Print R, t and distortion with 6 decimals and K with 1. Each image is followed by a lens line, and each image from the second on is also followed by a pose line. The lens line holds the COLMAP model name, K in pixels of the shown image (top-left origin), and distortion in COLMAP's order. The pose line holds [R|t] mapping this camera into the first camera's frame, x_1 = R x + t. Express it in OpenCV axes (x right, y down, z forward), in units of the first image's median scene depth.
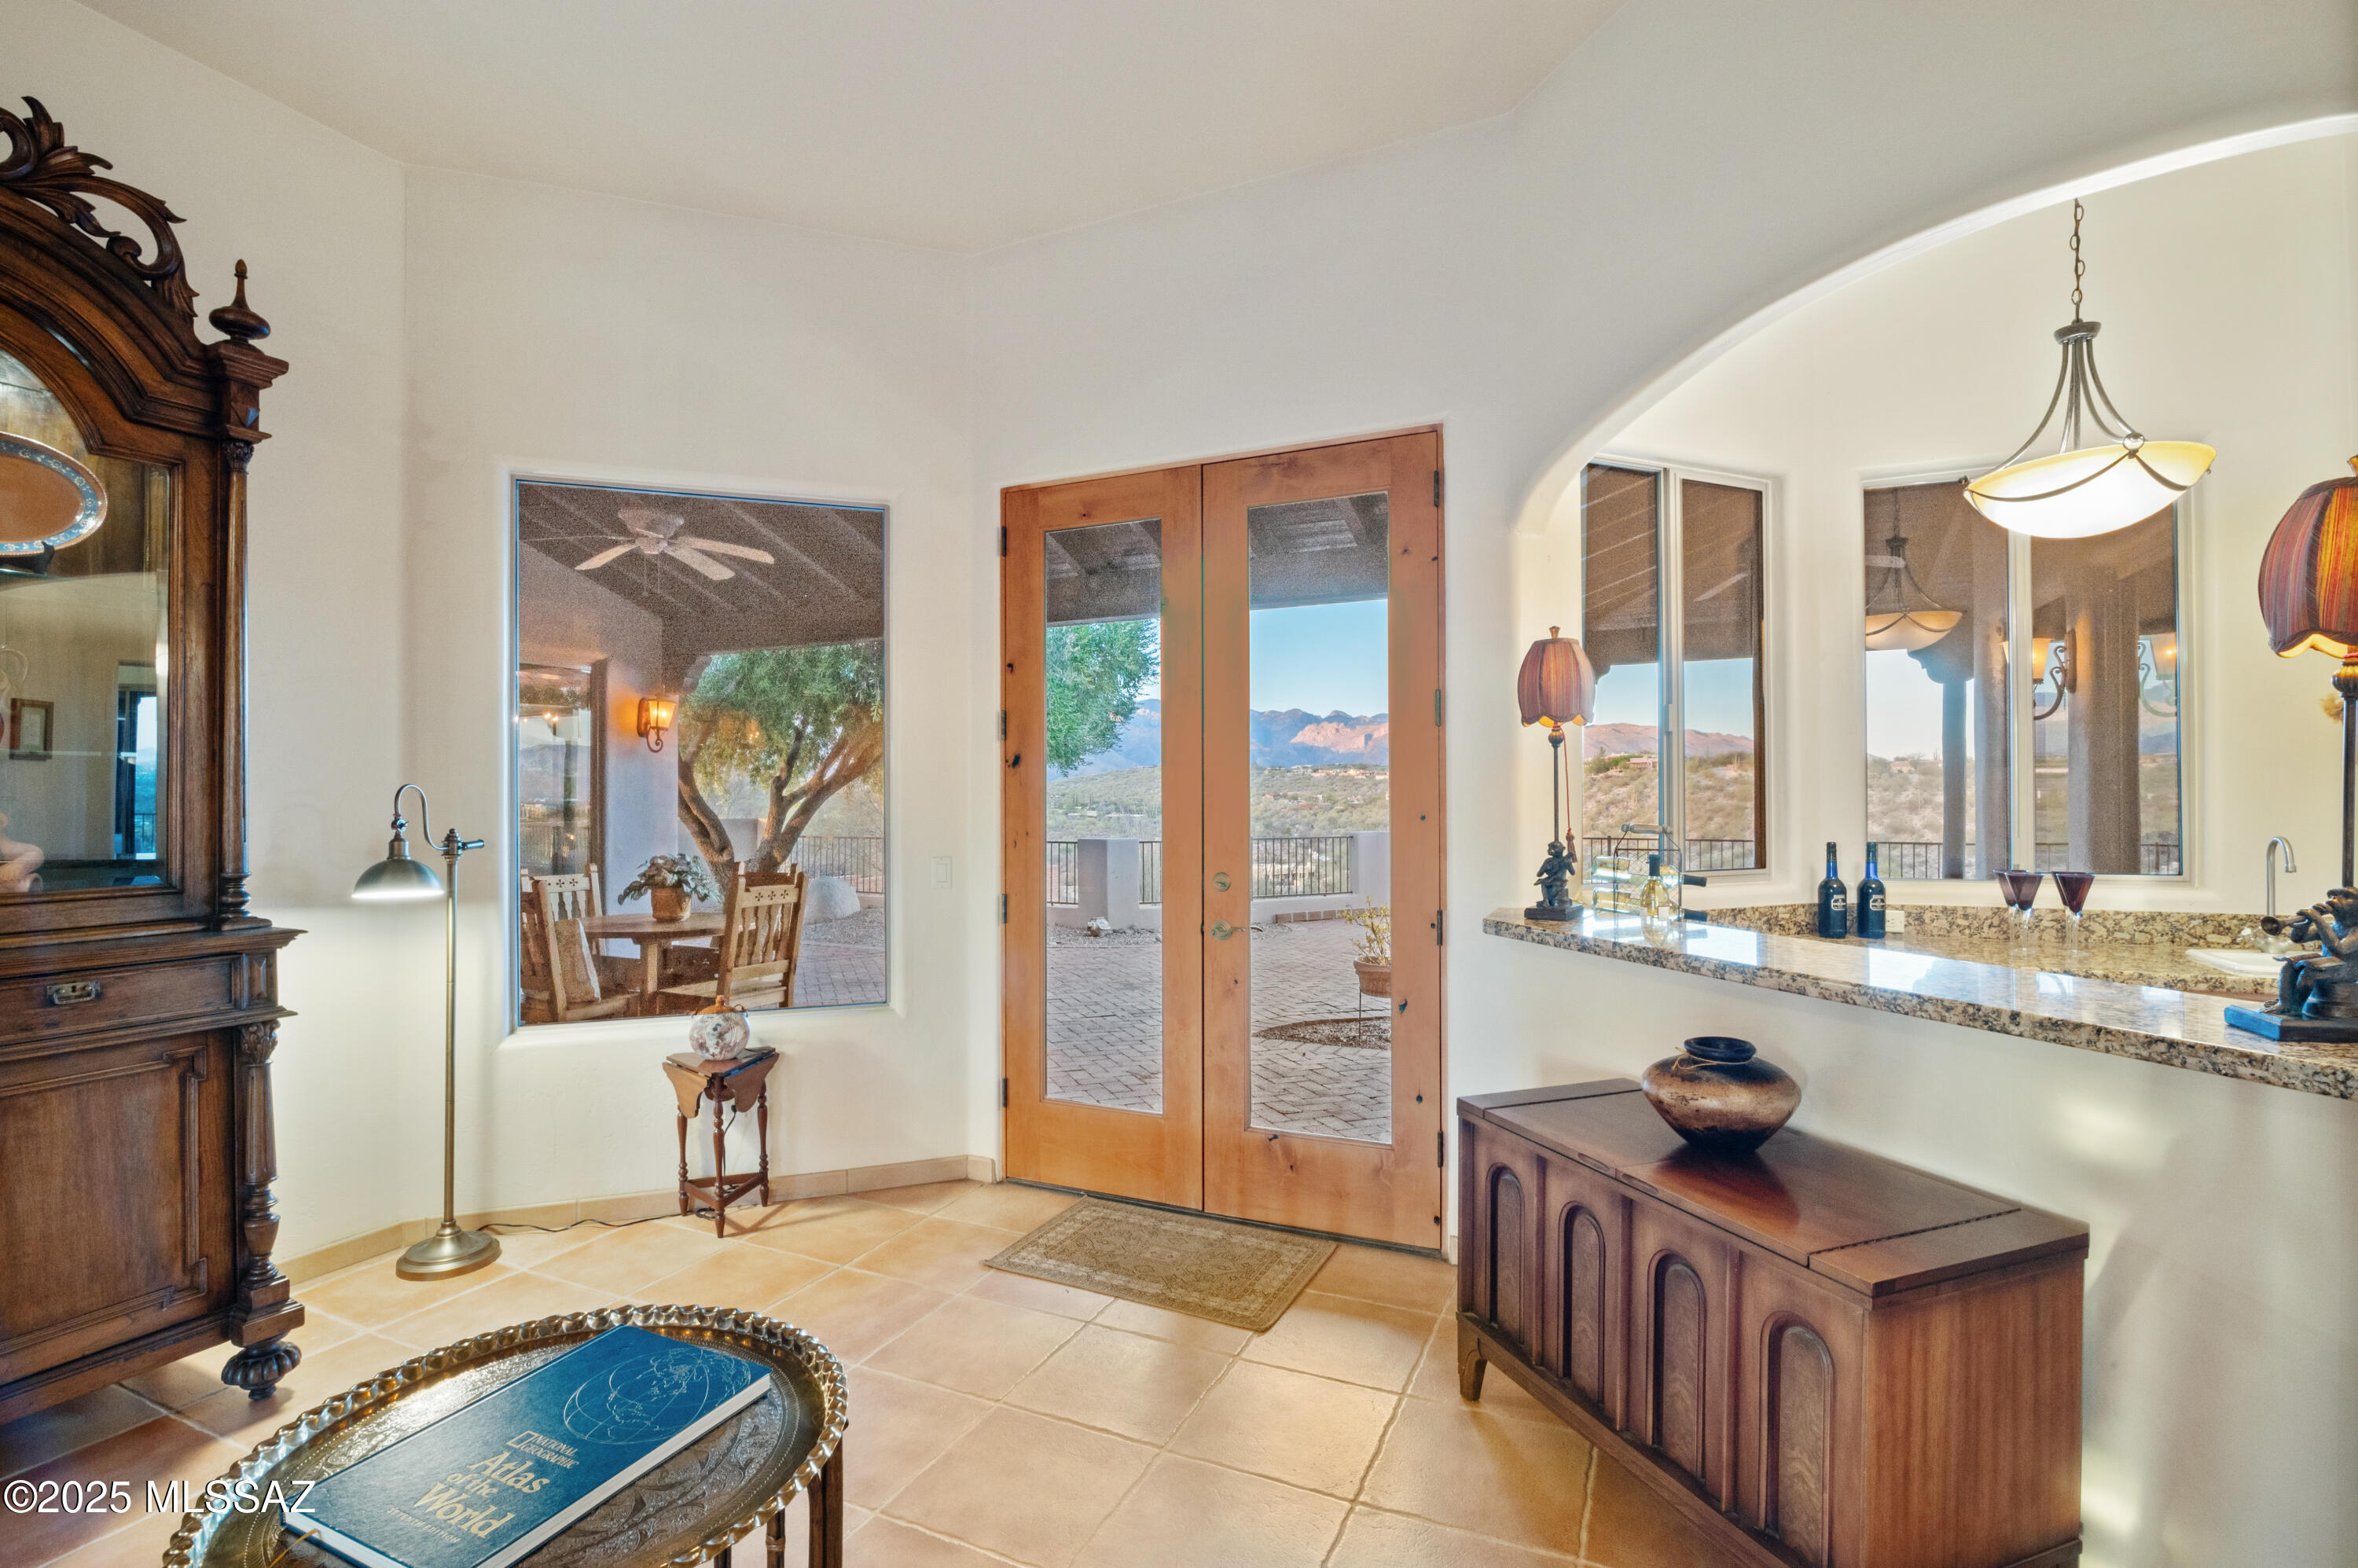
lens RADIAL K [[1080.9, 0, 1179.0], [0, 1080.9, 784.0], [0, 0, 1]] dist [-0.017501, 0.000214]
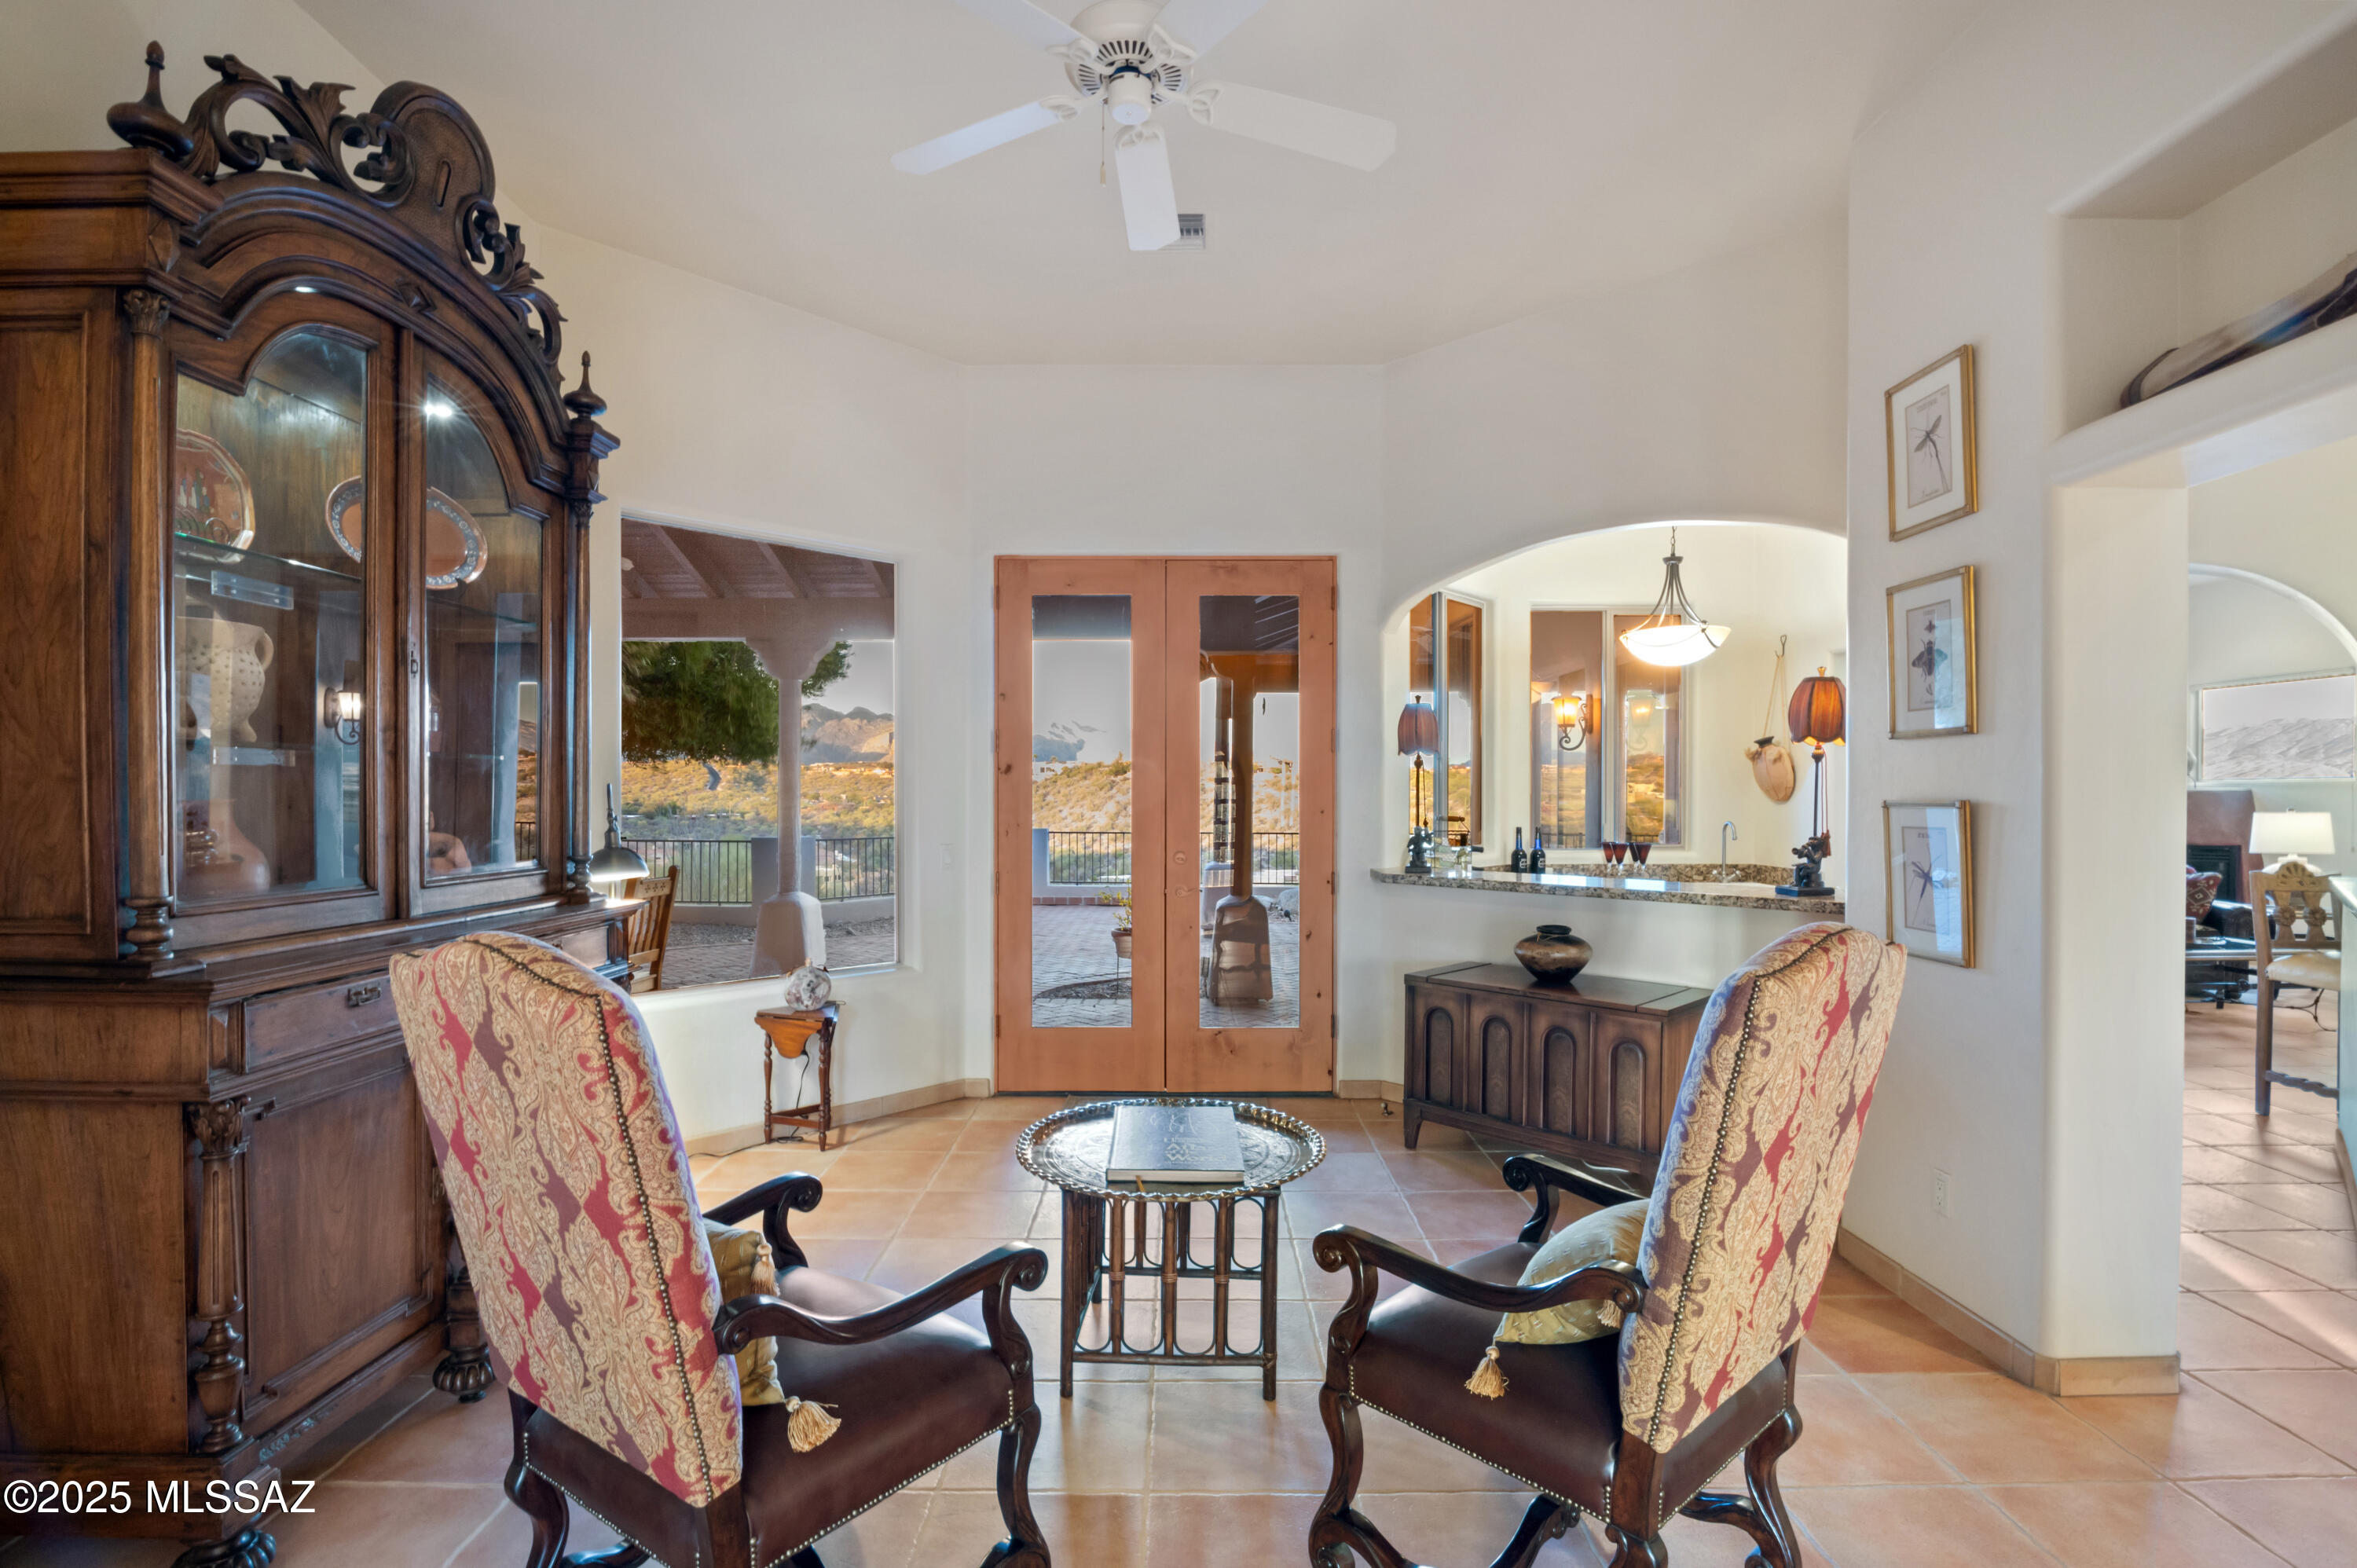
lens RADIAL K [[1091.5, 0, 1181.2], [0, 1091.5, 792.8], [0, 0, 1]] dist [-0.020914, -0.000172]
pose [[0.906415, 0.006887, 0.422332, -0.594612], [-0.010367, 0.999929, 0.005942, -0.002927], [-0.422261, -0.009764, 0.906422, -0.310925]]
